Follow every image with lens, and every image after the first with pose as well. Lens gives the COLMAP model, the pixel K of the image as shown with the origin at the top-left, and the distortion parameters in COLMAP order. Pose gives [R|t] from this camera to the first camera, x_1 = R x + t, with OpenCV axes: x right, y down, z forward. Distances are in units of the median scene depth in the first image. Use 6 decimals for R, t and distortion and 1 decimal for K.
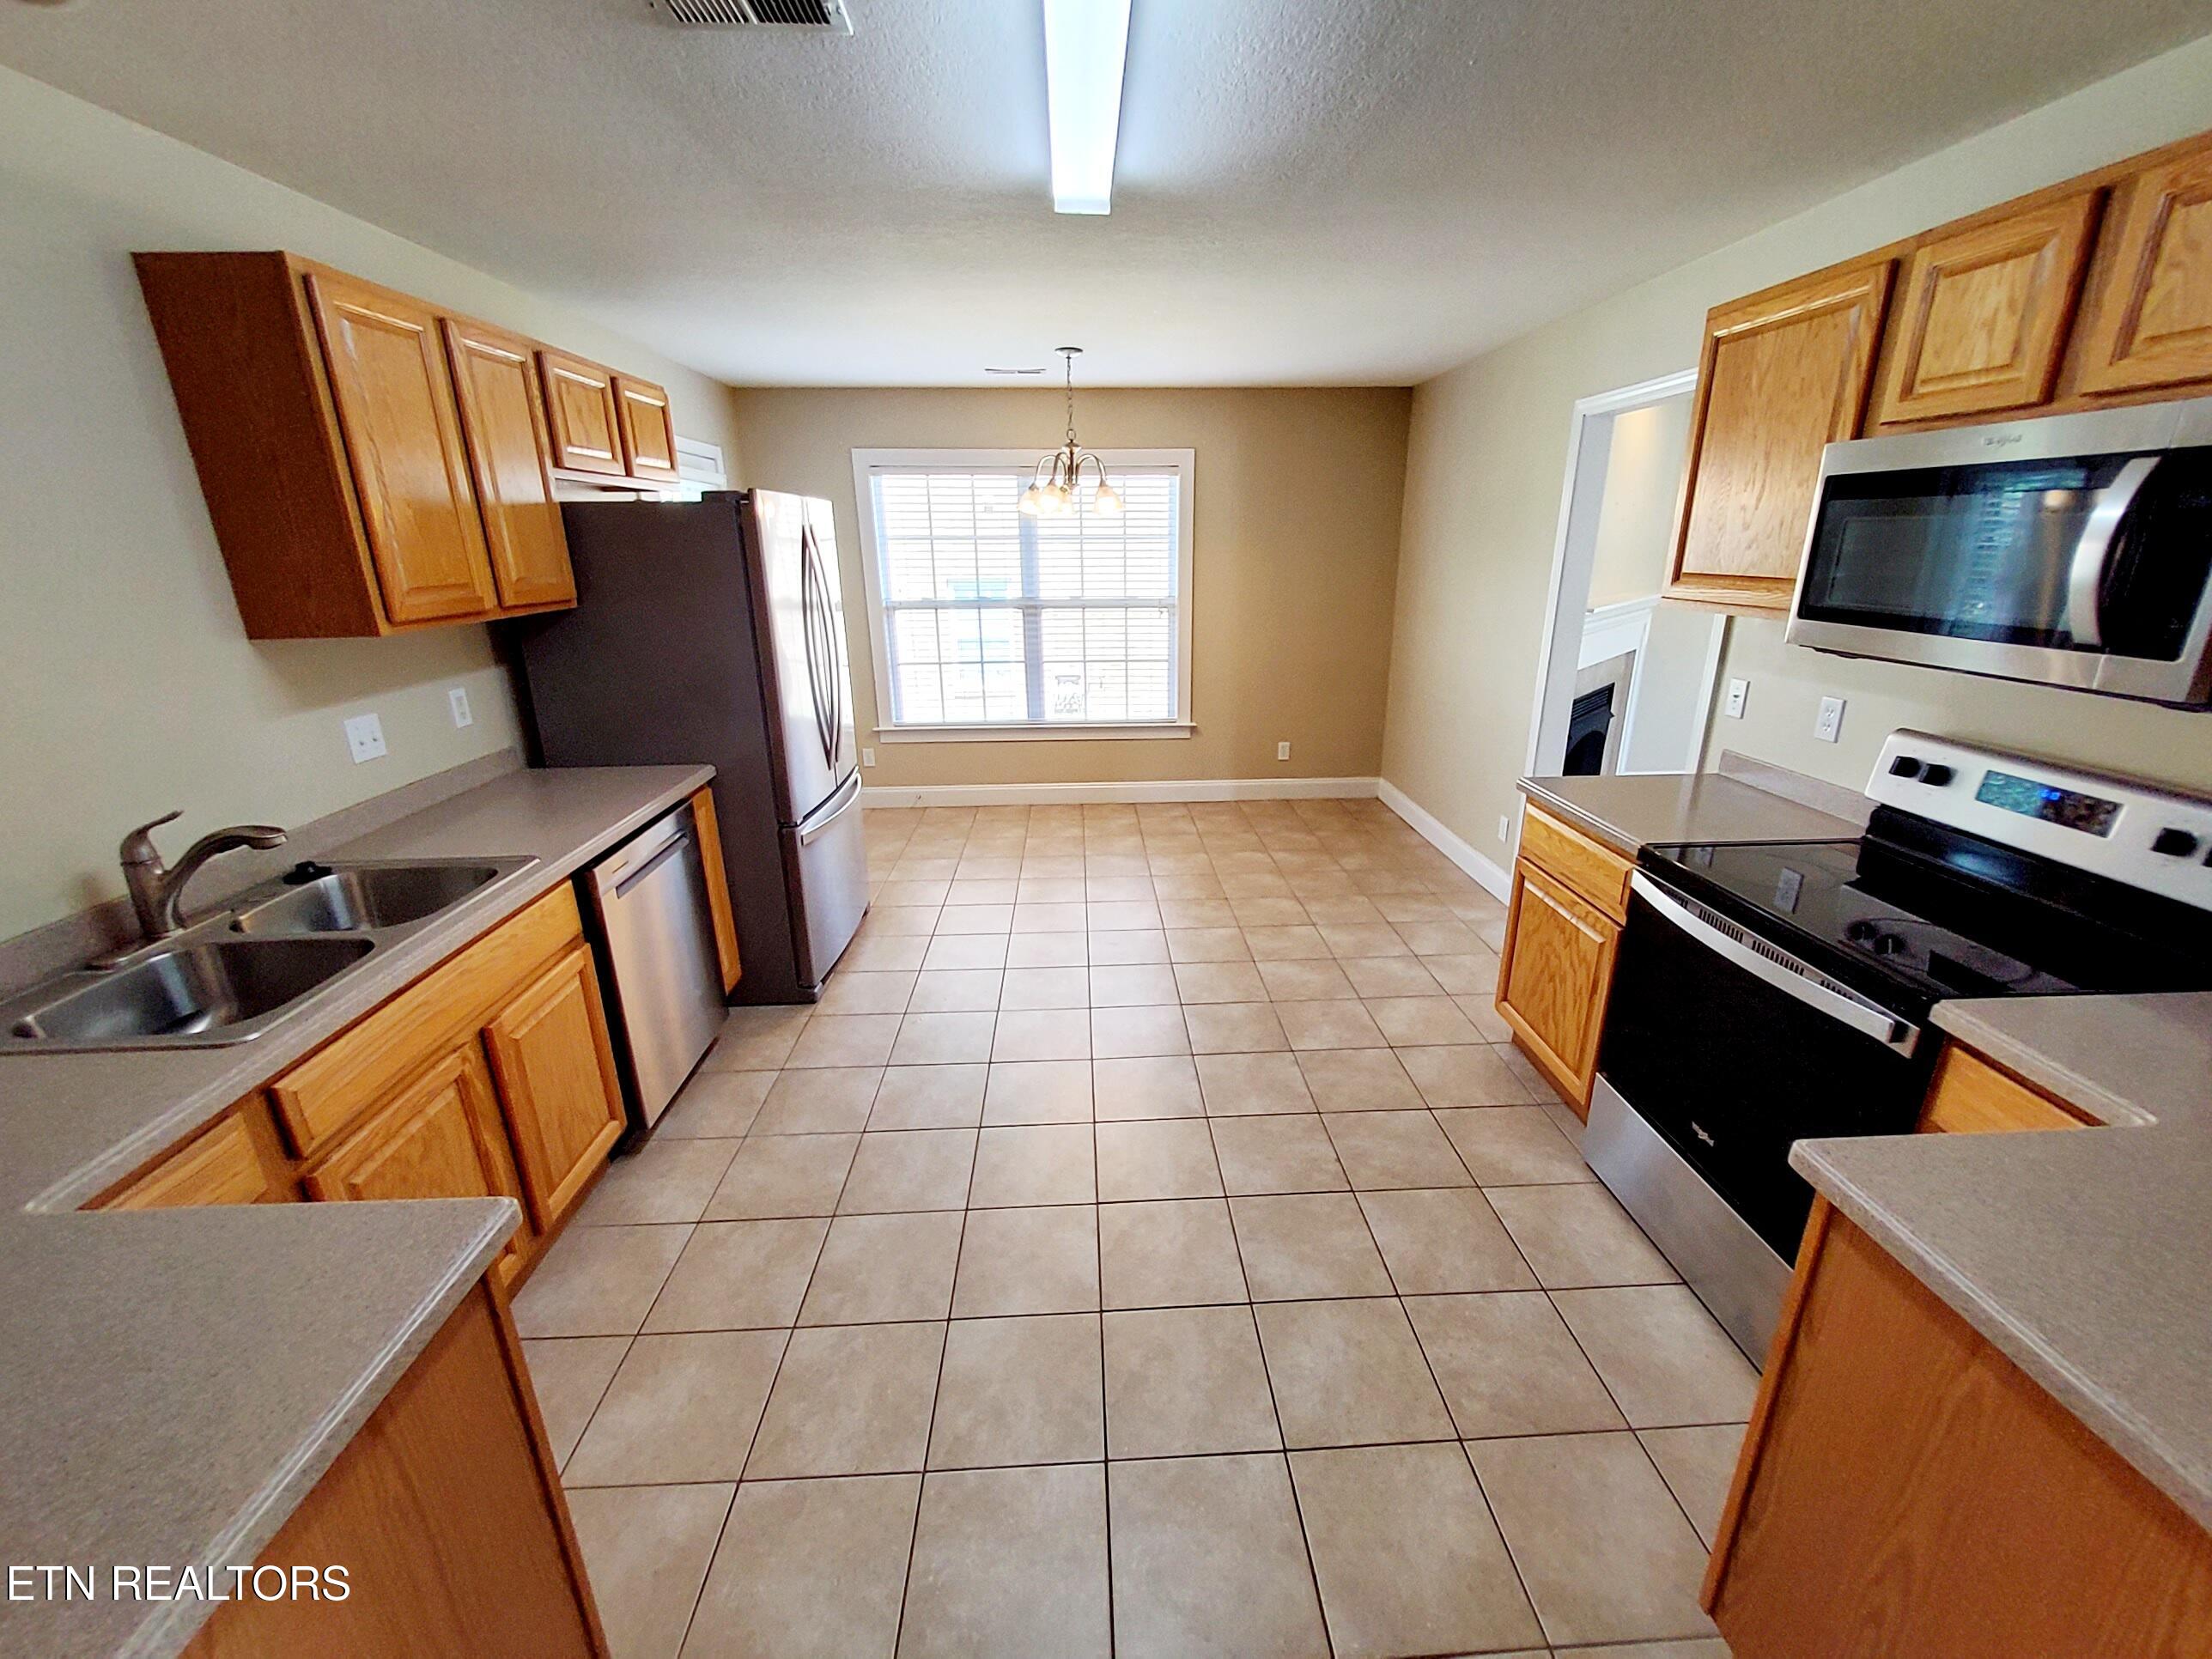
lens RADIAL K [[892.2, 0, 1122.3], [0, 892.2, 825.3], [0, 0, 1]] dist [-0.001255, 0.000221]
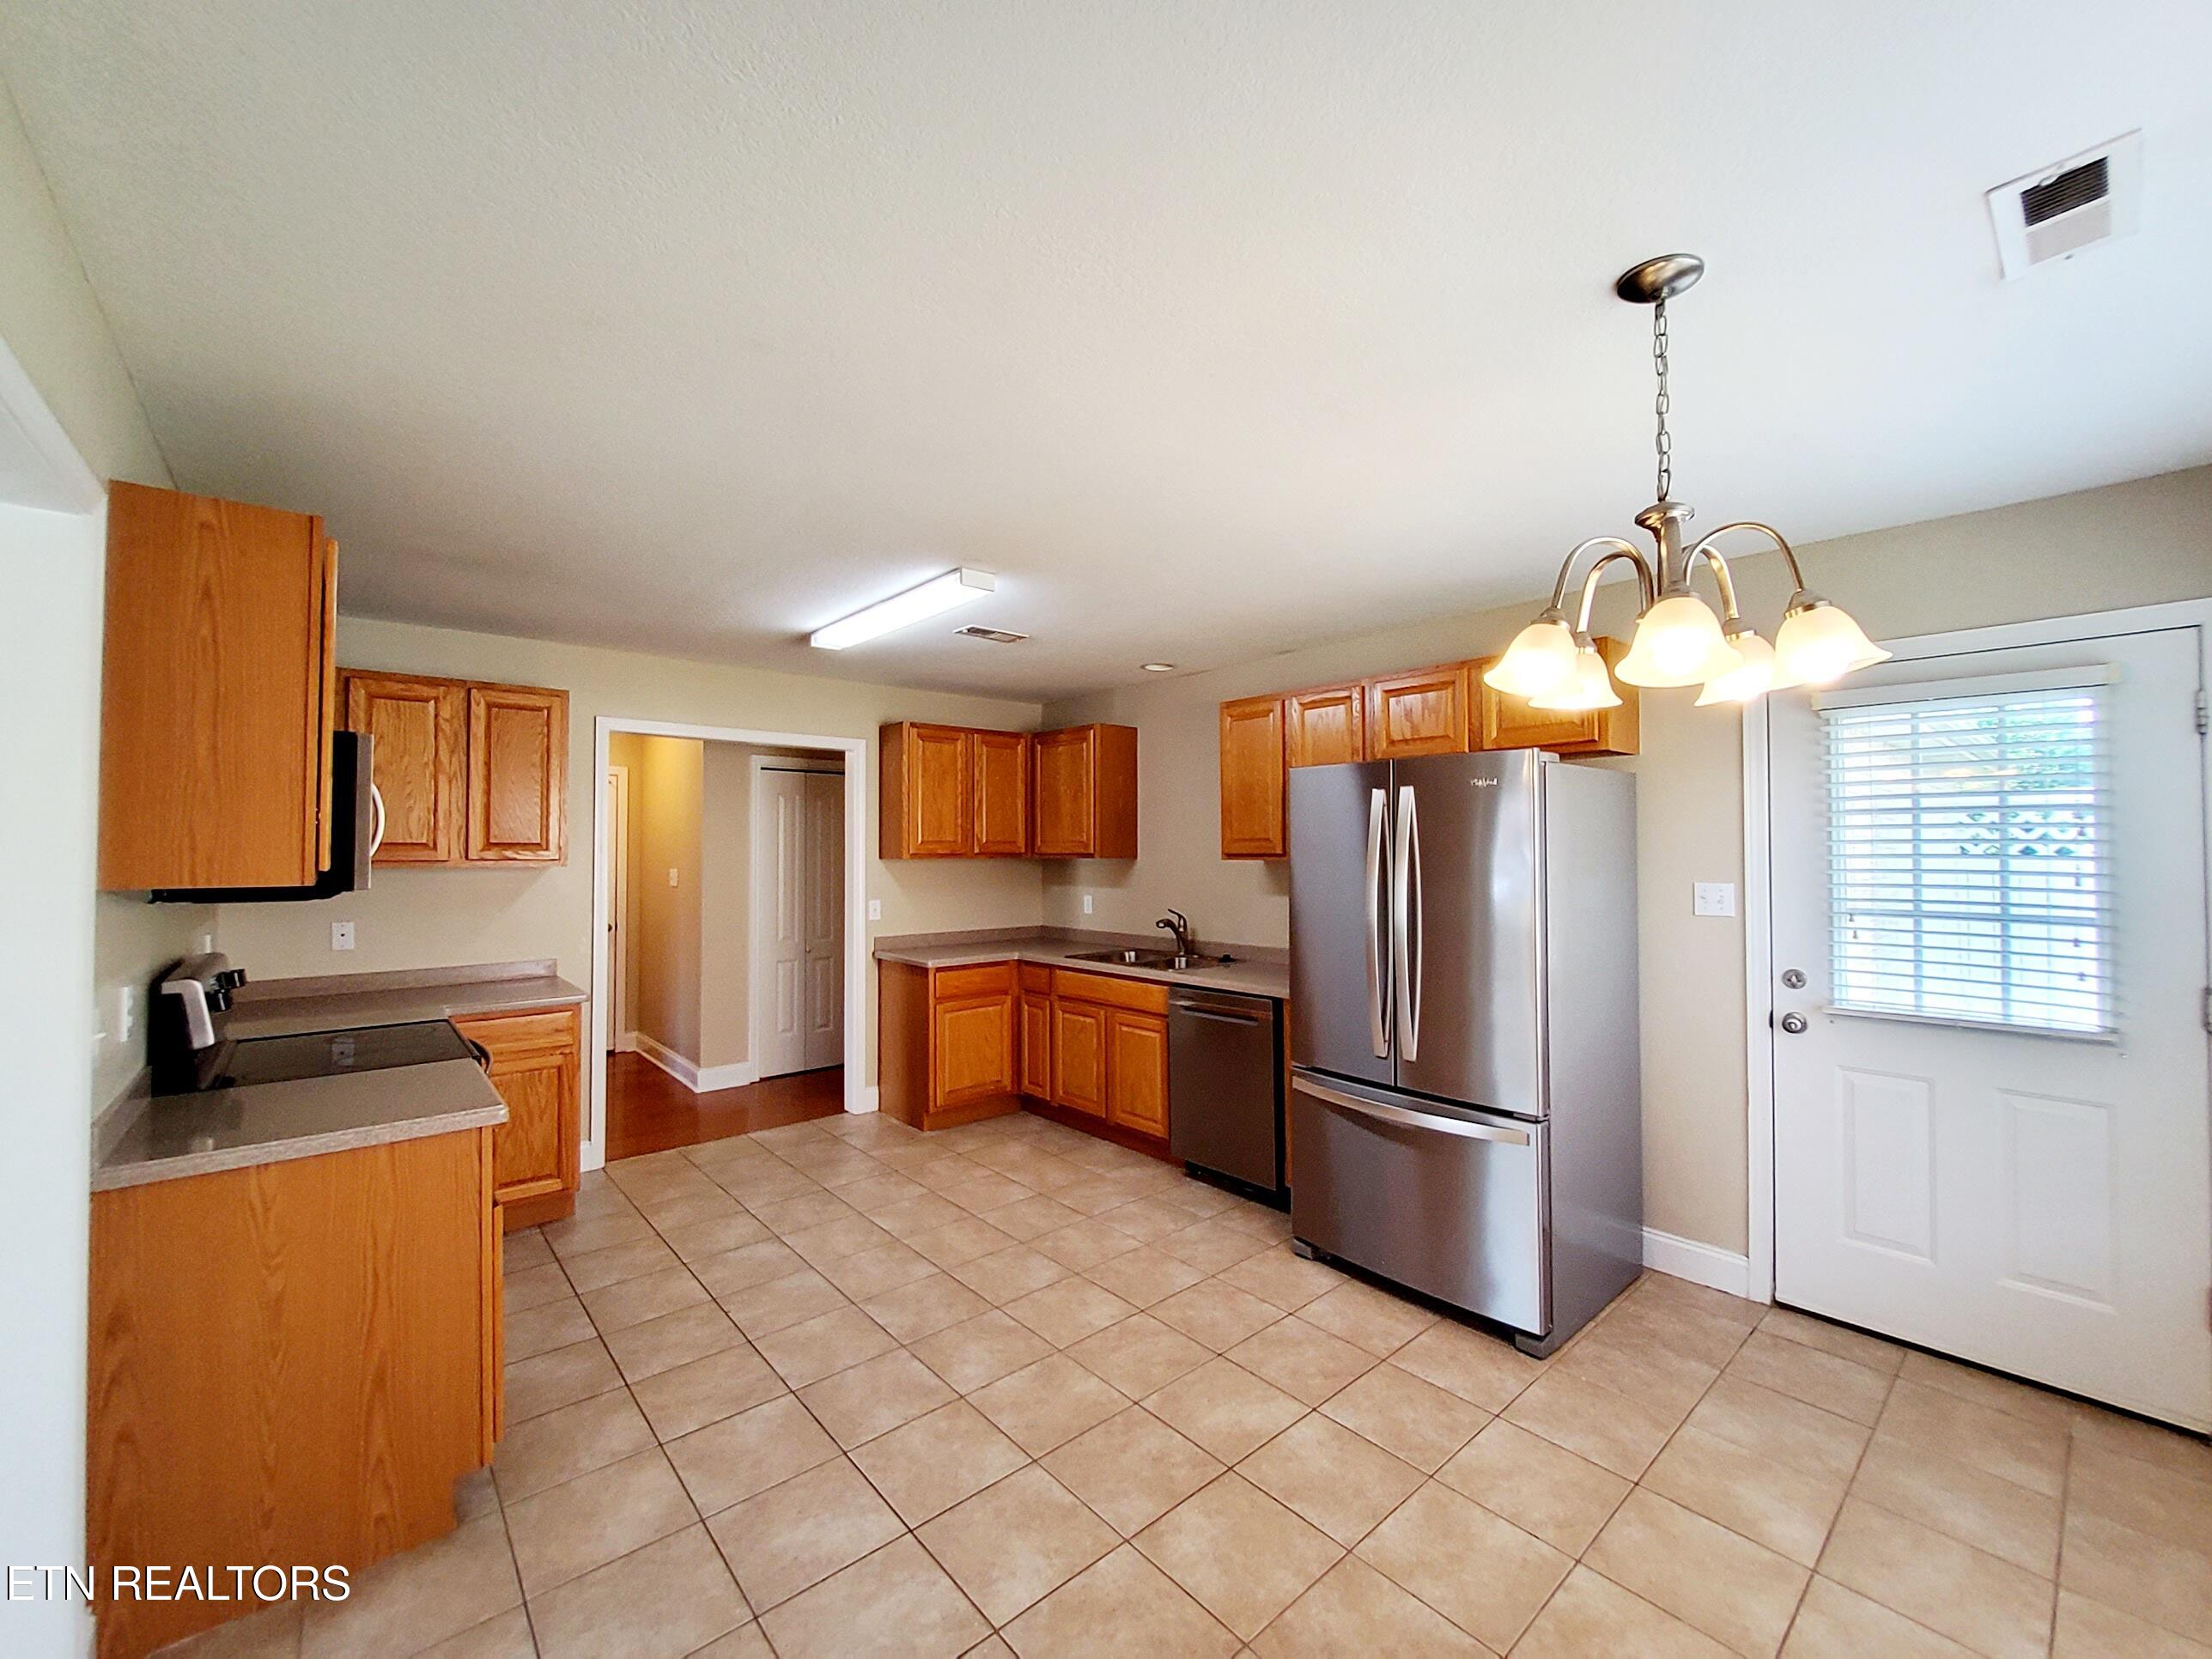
lens RADIAL K [[884.3, 0, 1134.1], [0, 884.3, 823.6], [0, 0, 1]] dist [-0.000327, 0.000332]
pose [[-0.777286, -0.005275, -0.629125, 0.265939], [-0.181244, 0.959450, 0.215884, -0.280611], [0.602476, 0.281829, -0.746723, 0.953824]]
